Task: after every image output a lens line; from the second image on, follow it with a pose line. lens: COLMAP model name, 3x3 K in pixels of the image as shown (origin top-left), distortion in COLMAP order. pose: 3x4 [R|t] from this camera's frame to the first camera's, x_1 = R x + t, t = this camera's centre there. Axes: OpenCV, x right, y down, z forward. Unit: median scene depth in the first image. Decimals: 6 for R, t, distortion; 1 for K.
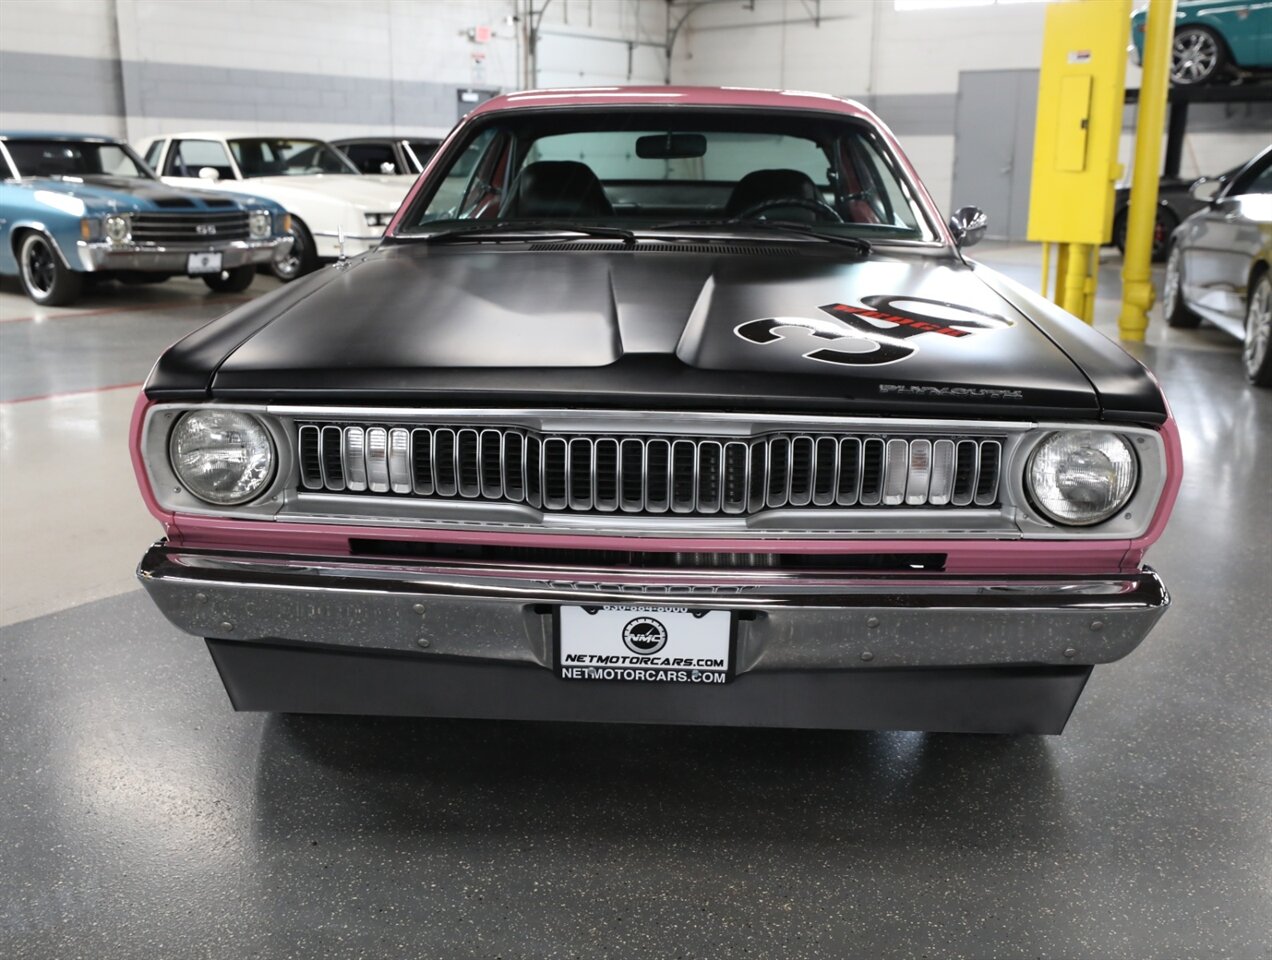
lens RADIAL K [[1359.5, 0, 632.2], [0, 1359.5, 480.2], [0, 0, 1]] dist [0.032486, 0.038631]
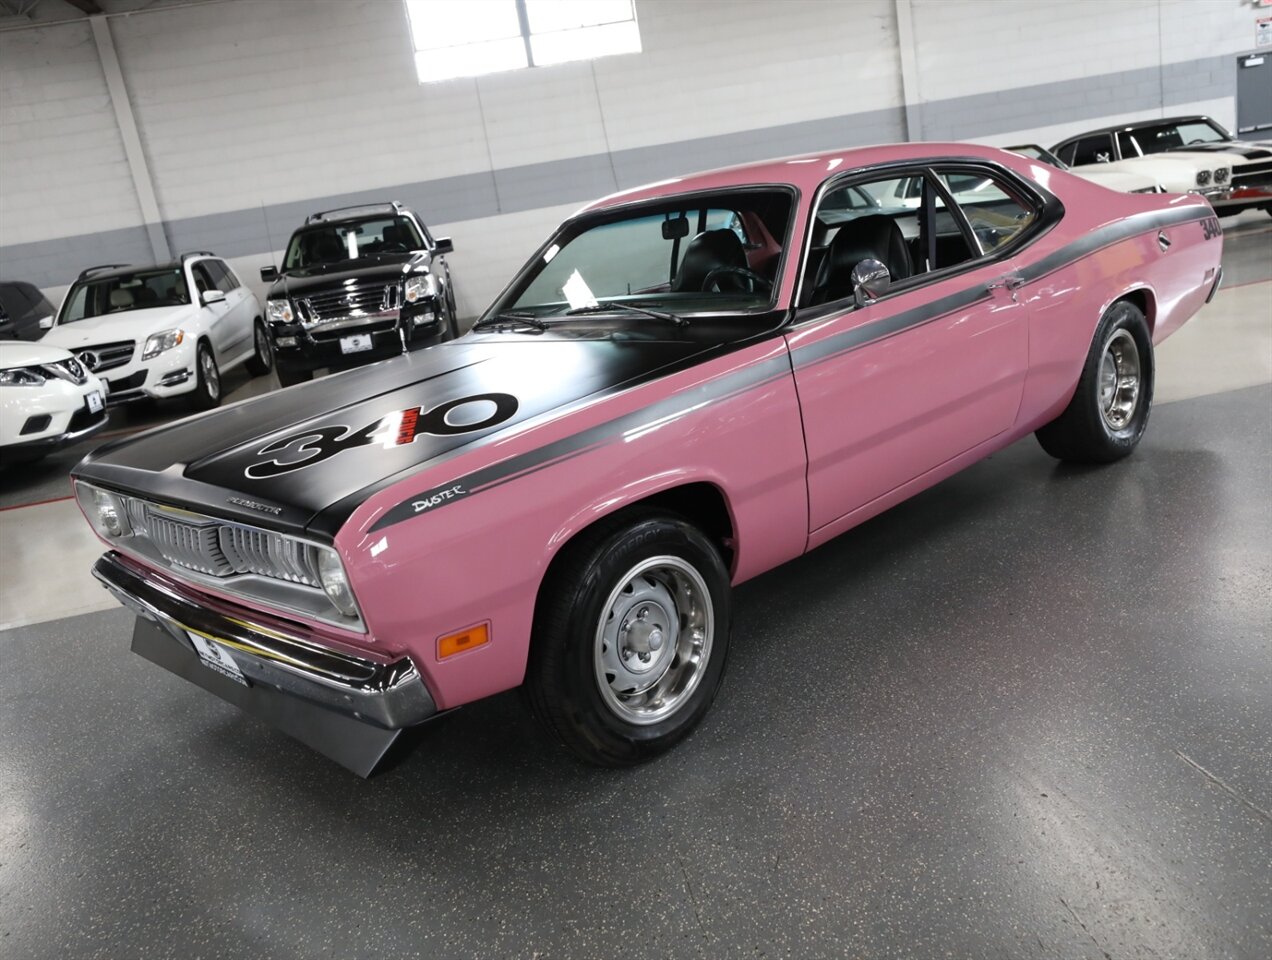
lens RADIAL K [[1058.1, 0, 636.8], [0, 1058.1, 477.6], [0, 0, 1]] dist [0.000270, 0.019898]
pose [[0.712324, 0.051100, -0.699988, 0.175254], [-0.000275, 0.997366, 0.072530, -0.023884], [0.701850, -0.051472, 0.710462, 0.076977]]
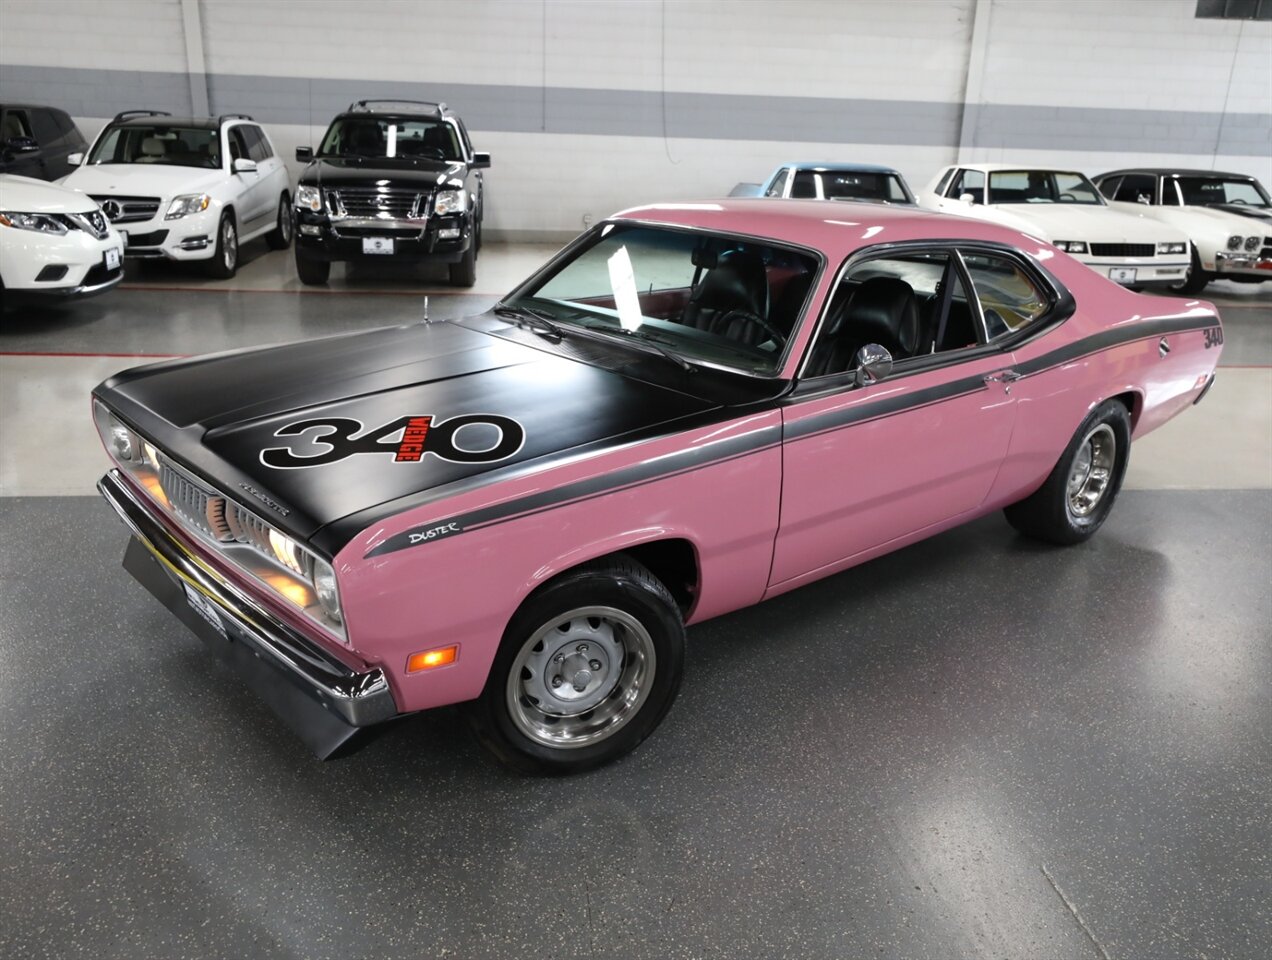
lens RADIAL K [[1050.3, 0, 636.0], [0, 1050.3, 480.0], [0, 0, 1]] dist [0.001919, 0.014230]
pose [[0.693142, 0.242367, -0.678832, 0.179874], [-0.193391, 0.969776, 0.148776, -0.046303], [0.694373, 0.028157, 0.719064, 0.069509]]
